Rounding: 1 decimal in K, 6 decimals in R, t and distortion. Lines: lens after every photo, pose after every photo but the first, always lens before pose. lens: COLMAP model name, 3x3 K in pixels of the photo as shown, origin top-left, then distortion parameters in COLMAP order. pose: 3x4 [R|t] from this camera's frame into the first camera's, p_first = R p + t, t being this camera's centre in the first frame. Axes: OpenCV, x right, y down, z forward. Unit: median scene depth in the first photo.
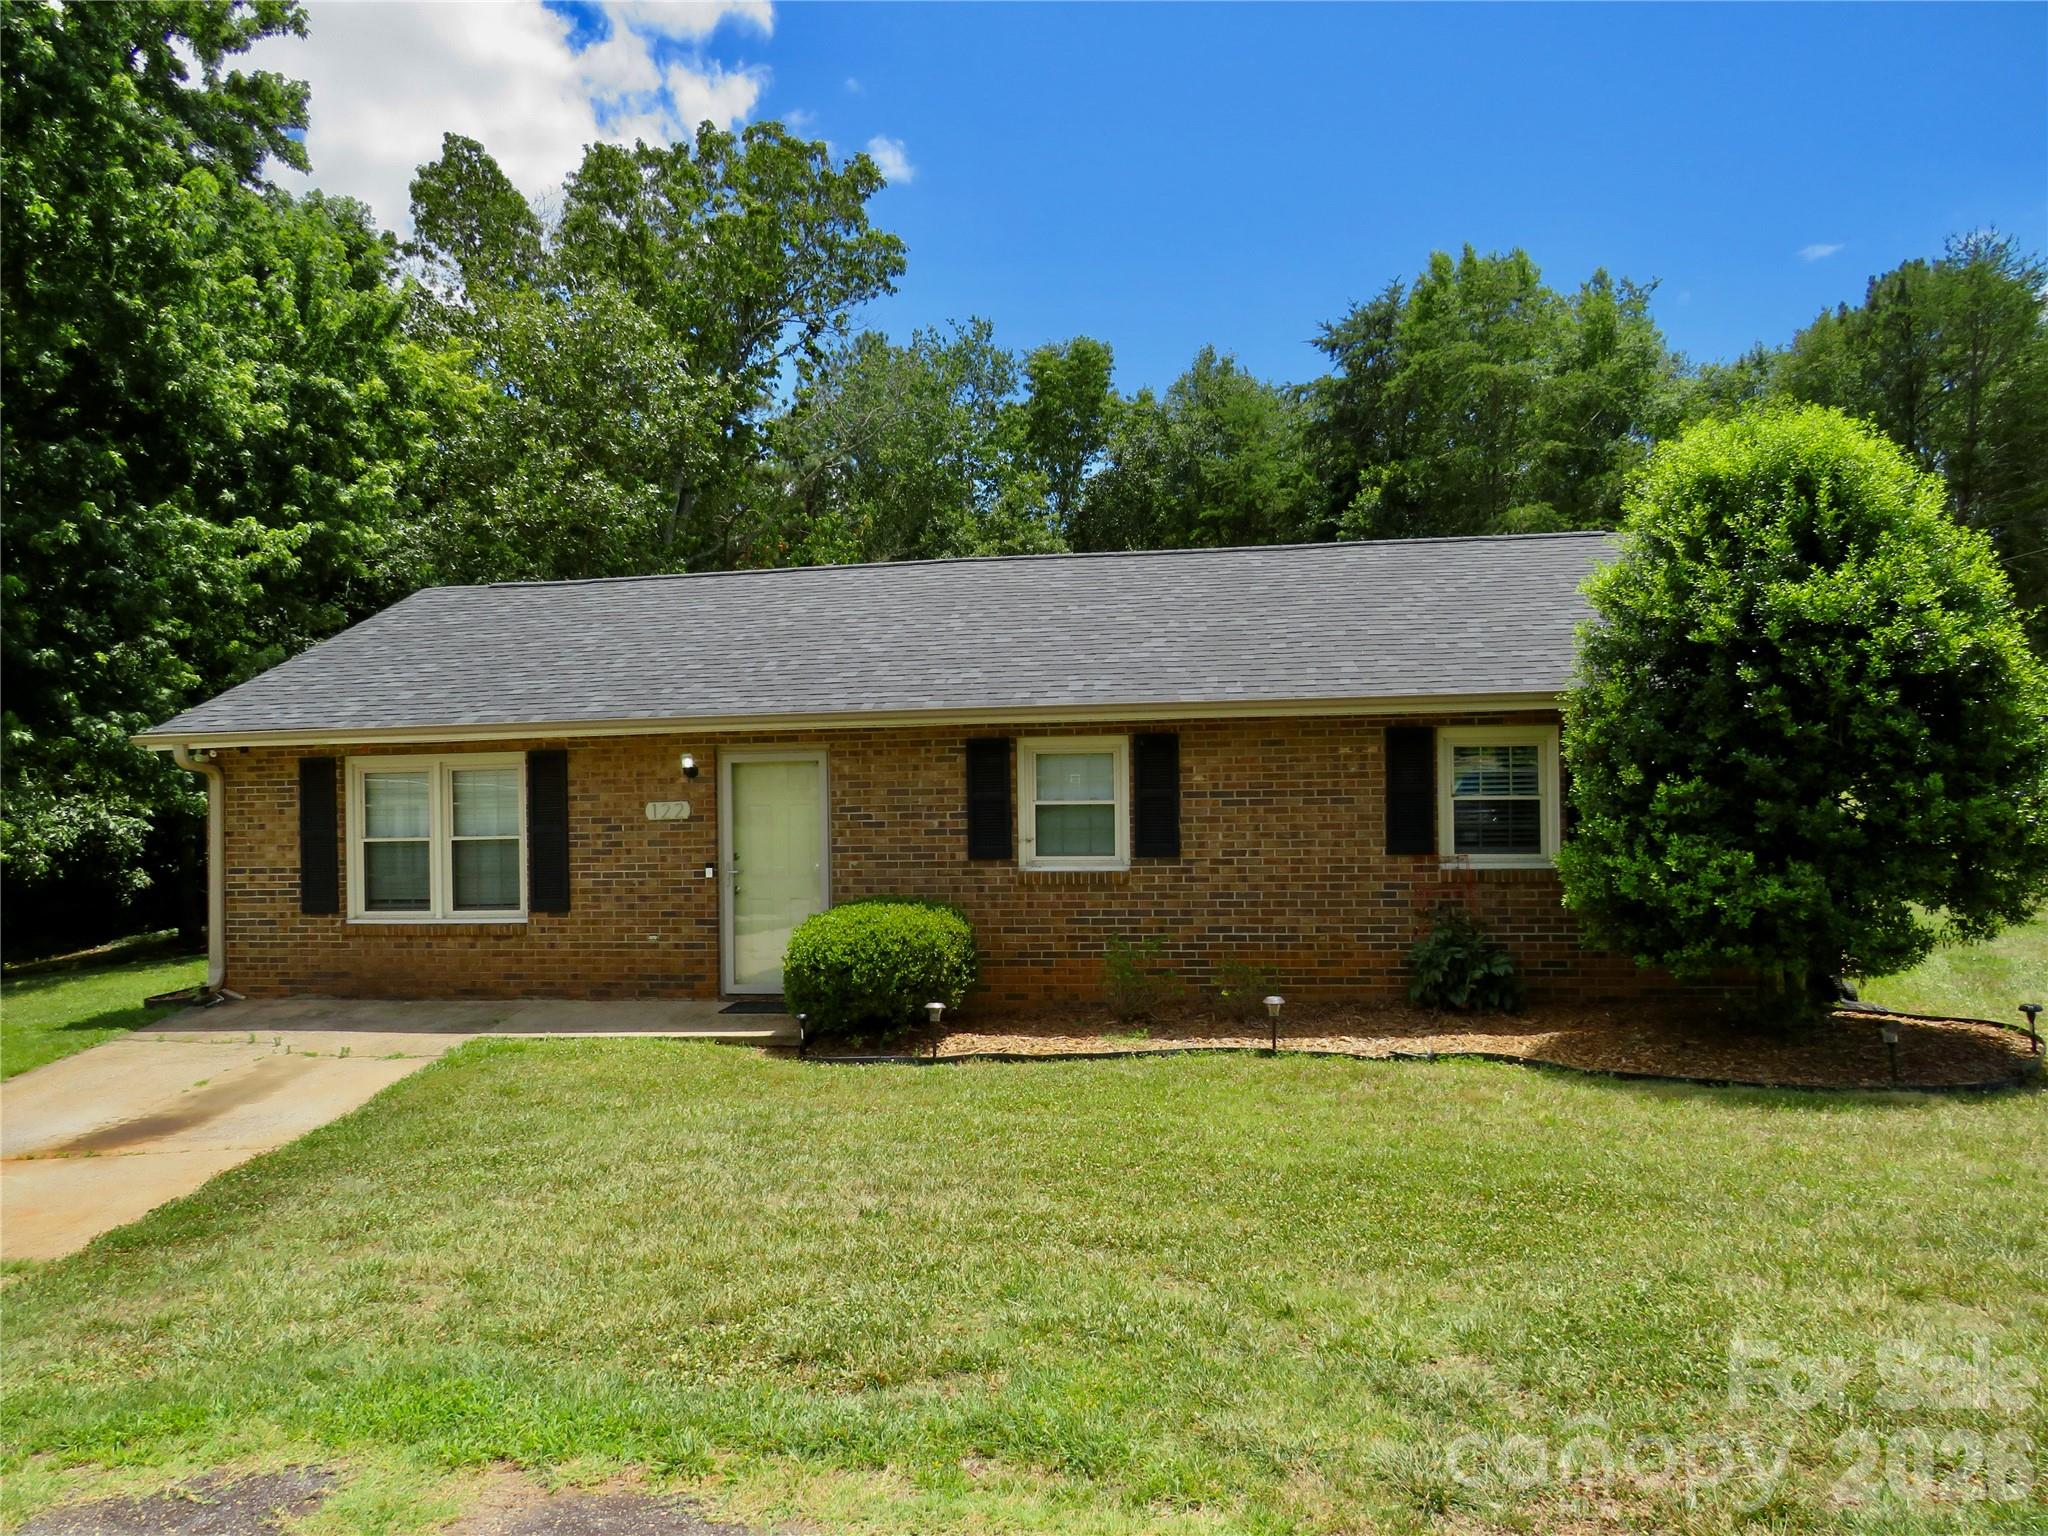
lens RADIAL K [[1447.0, 0, 1028.9], [0, 1447.0, 766.2], [0, 0, 1]] dist [-0.037671, 0.046773]
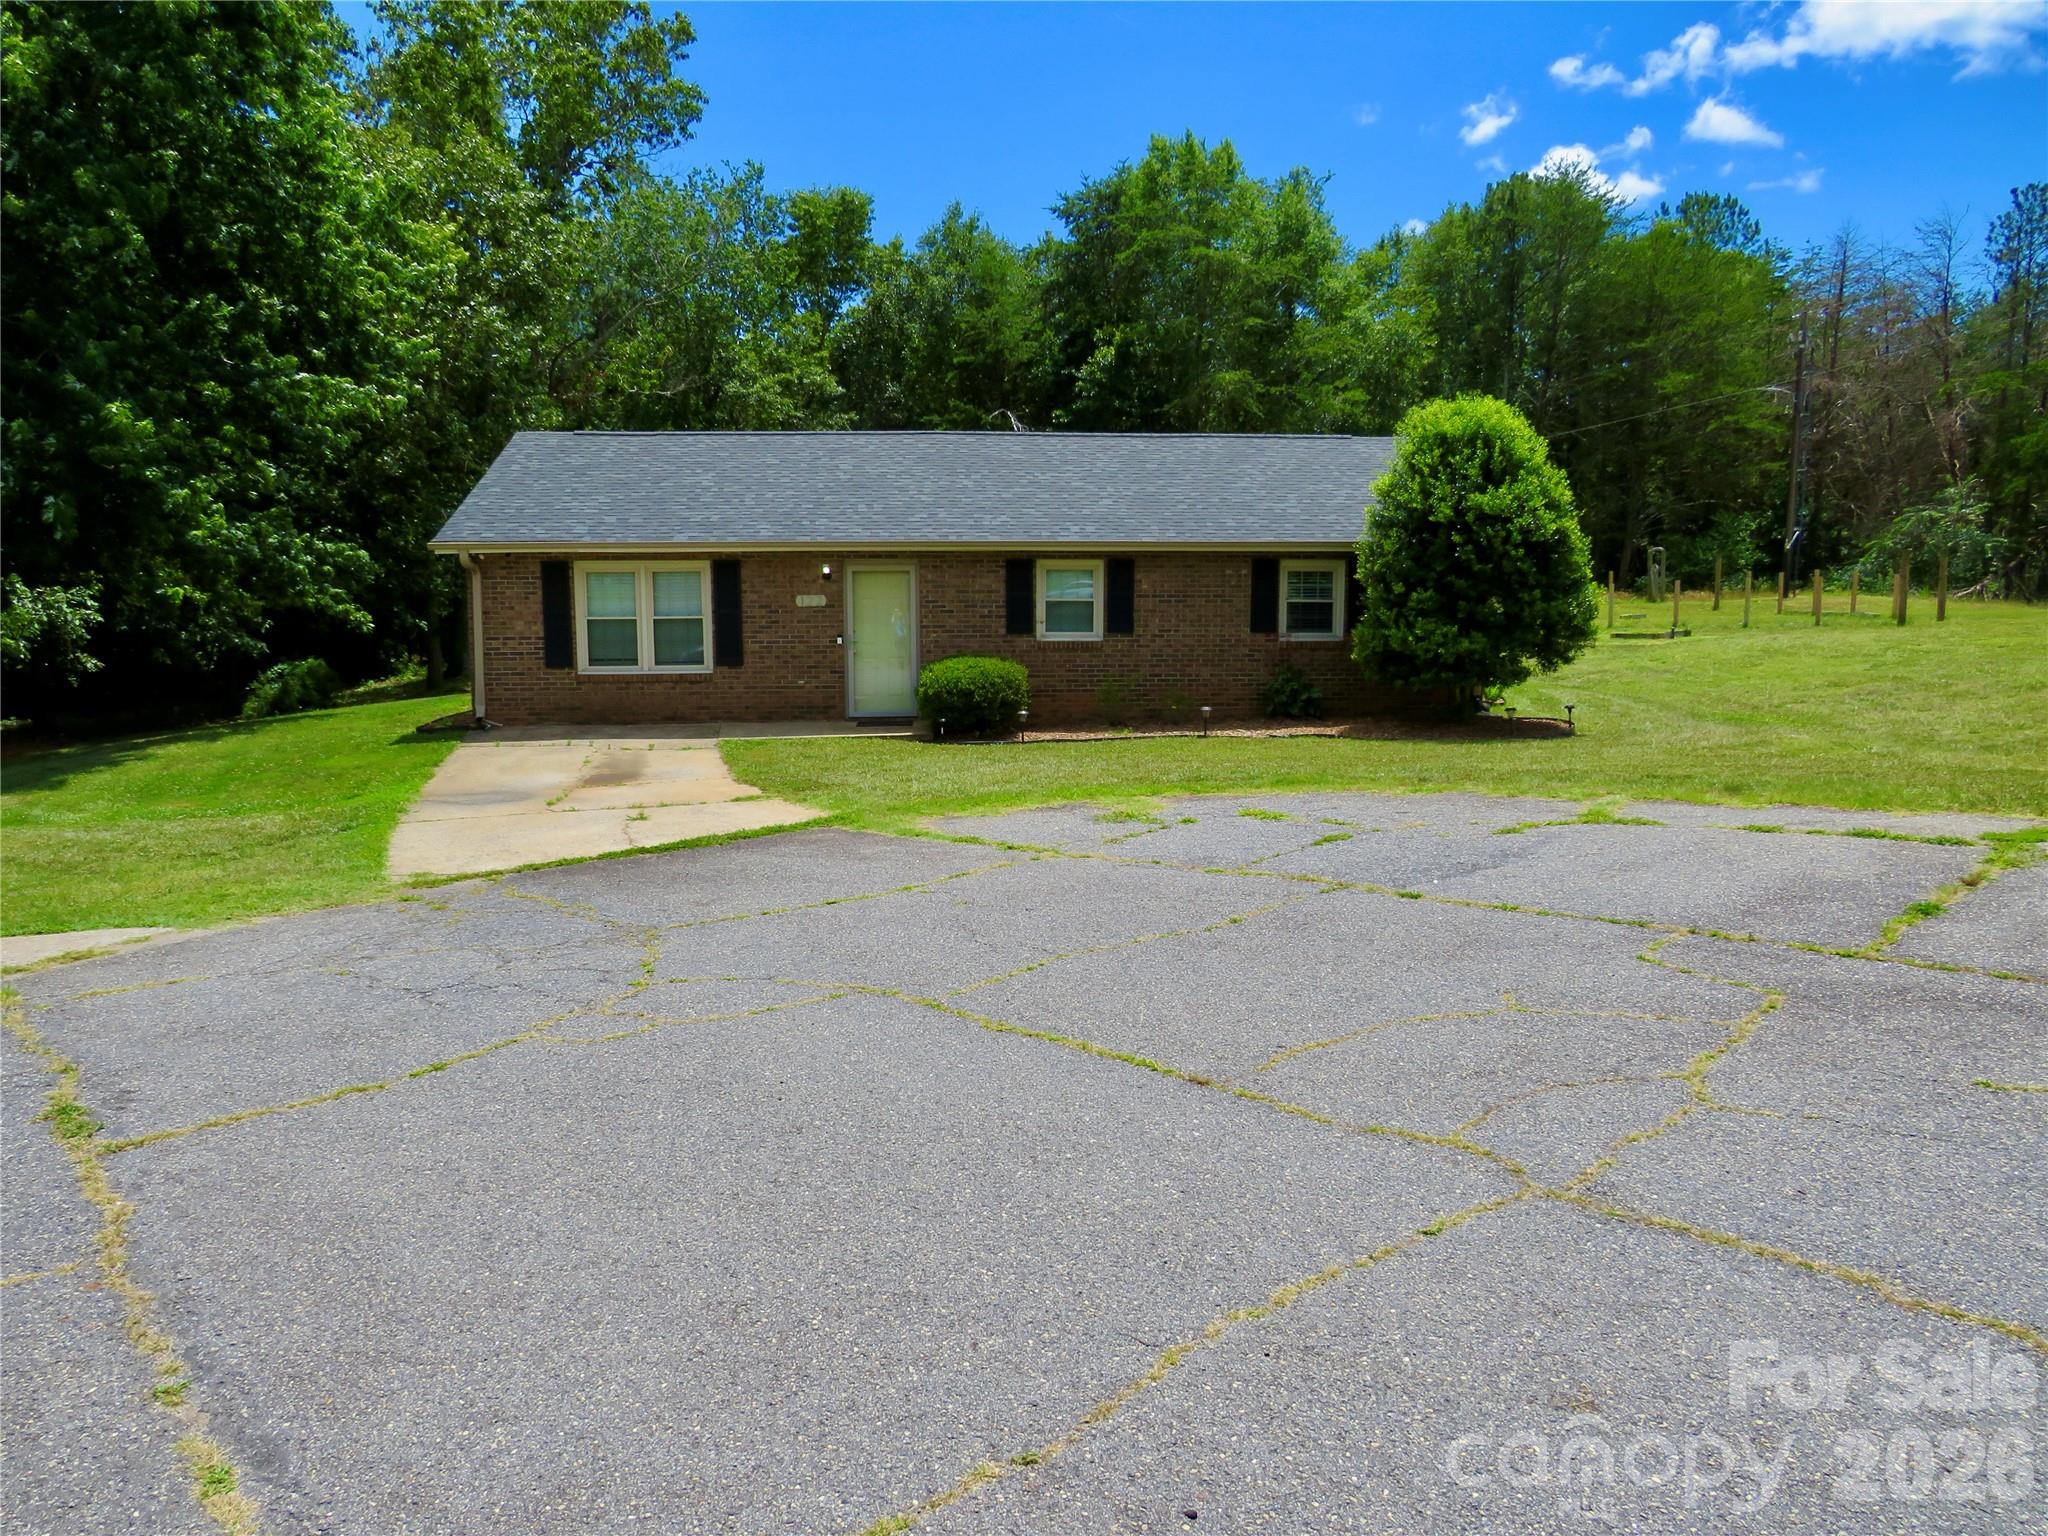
lens RADIAL K [[1441.5, 0, 1042.4], [0, 1441.5, 755.4], [0, 0, 1]] dist [-0.016480, 0.003911]
pose [[0.967954, -0.009734, 0.250940, -0.409158], [-0.020228, 0.992980, 0.116543, 0.010319], [-0.250312, -0.117884, 0.960962, -0.593106]]
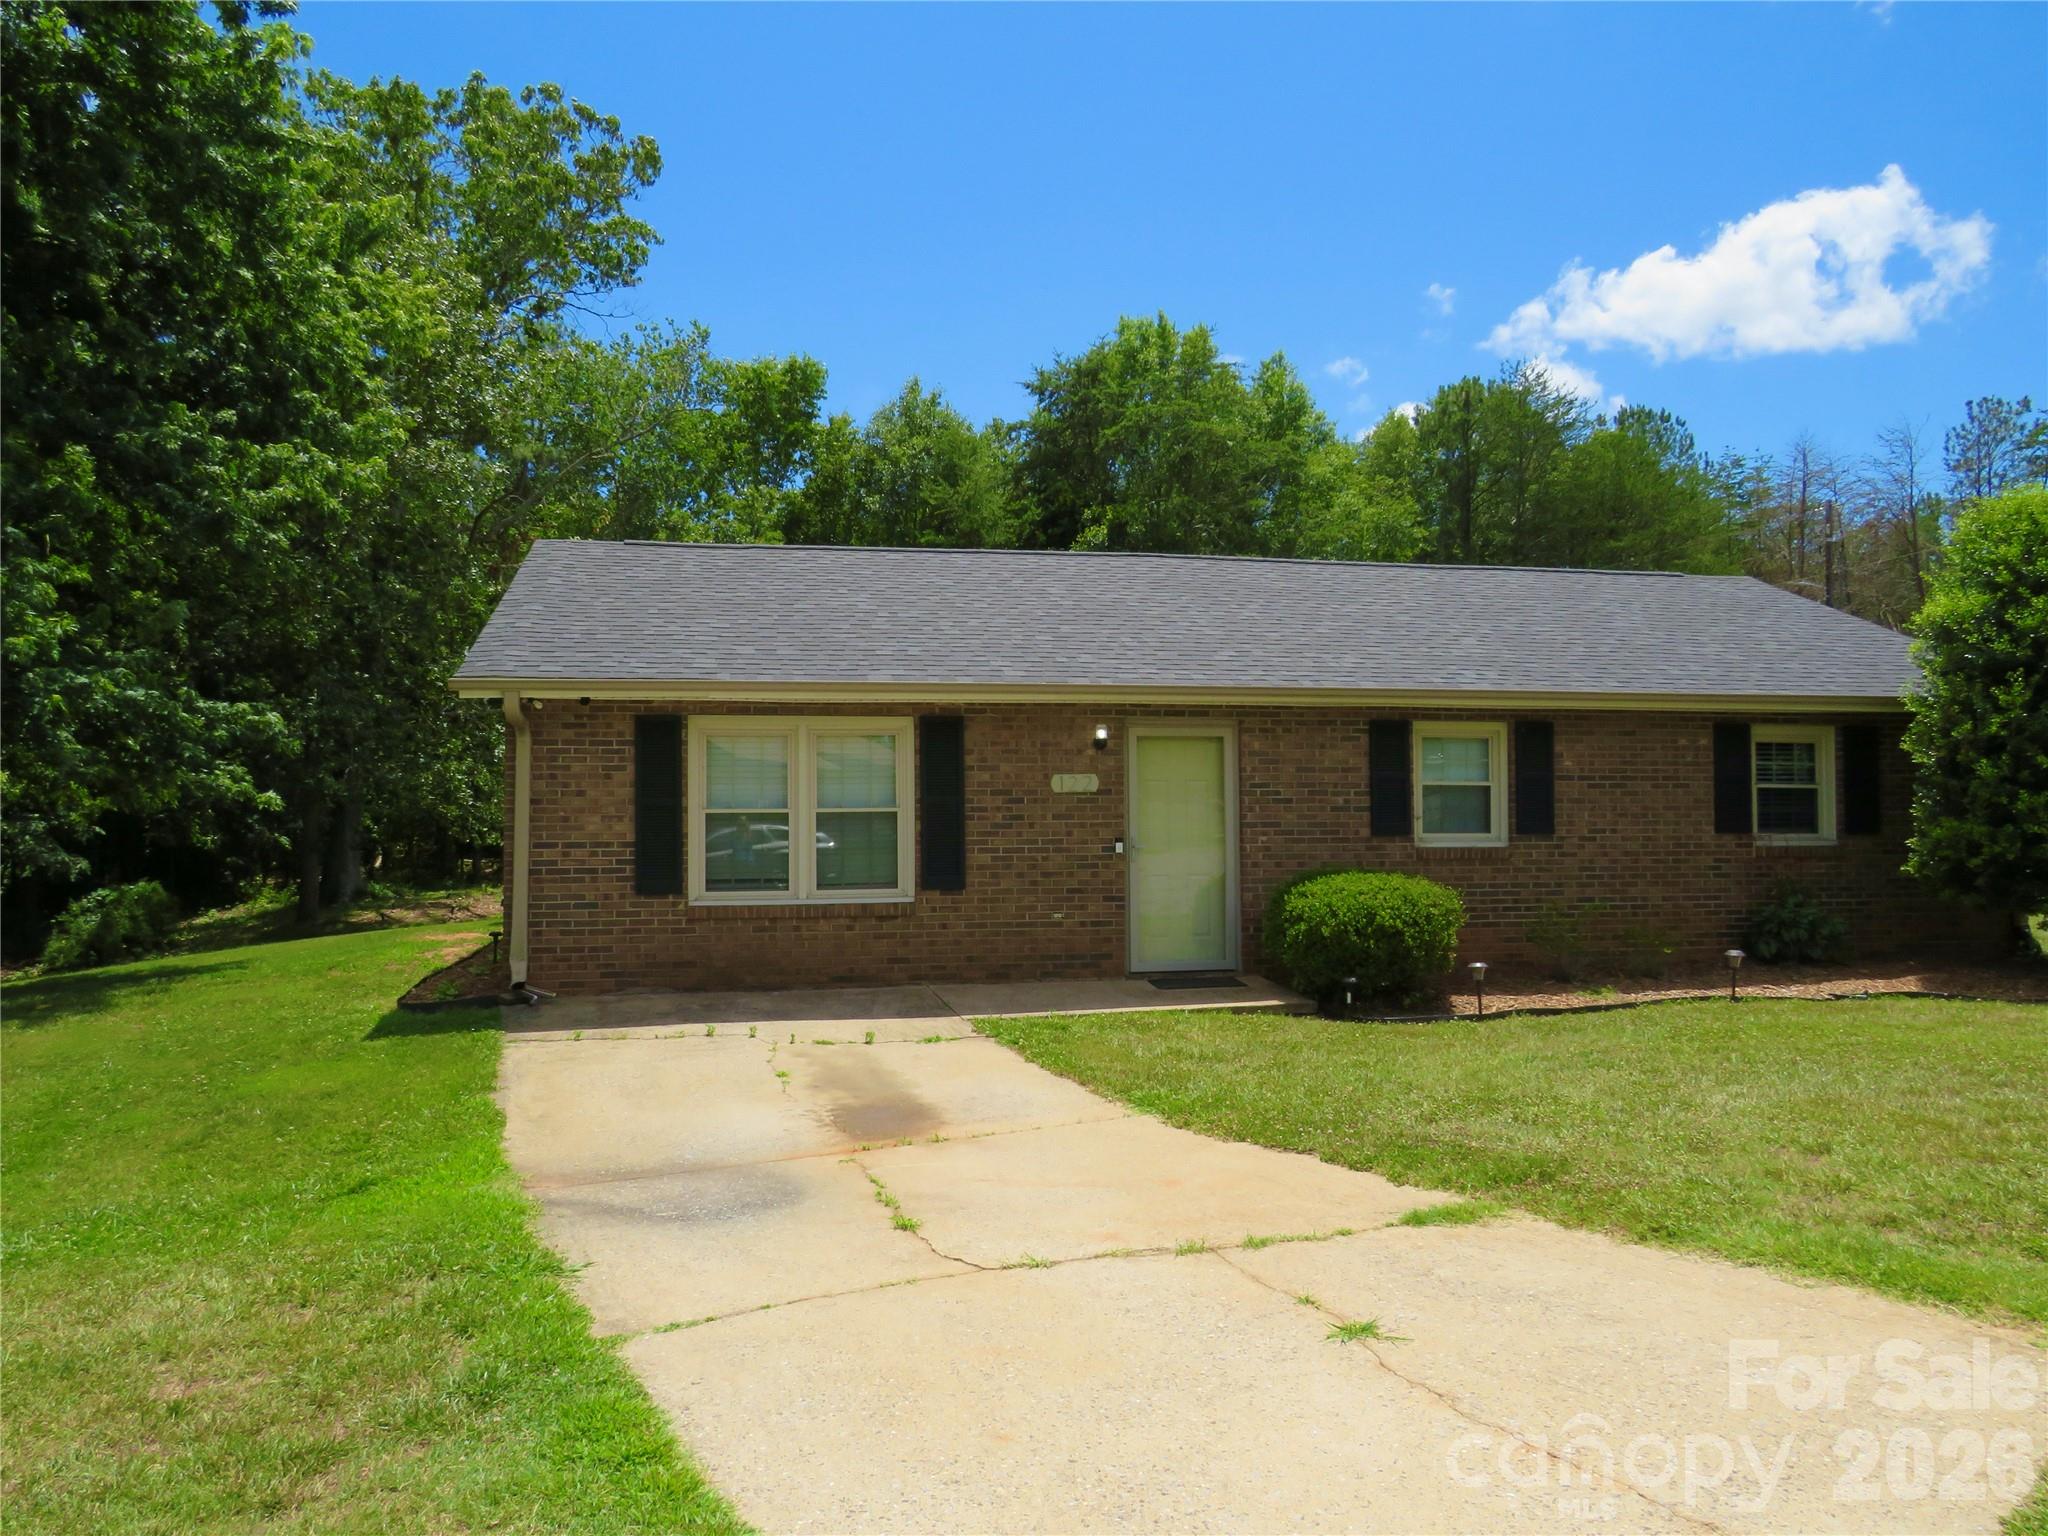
lens RADIAL K [[1441.5, 0, 1042.4], [0, 1441.5, 755.4], [0, 0, 1]] dist [-0.016480, 0.003911]
pose [[0.934432, 0.031543, 0.354741, -0.625435], [-0.019689, 0.999122, -0.036975, 0.049244], [-0.355596, 0.027566, 0.934233, 0.110260]]
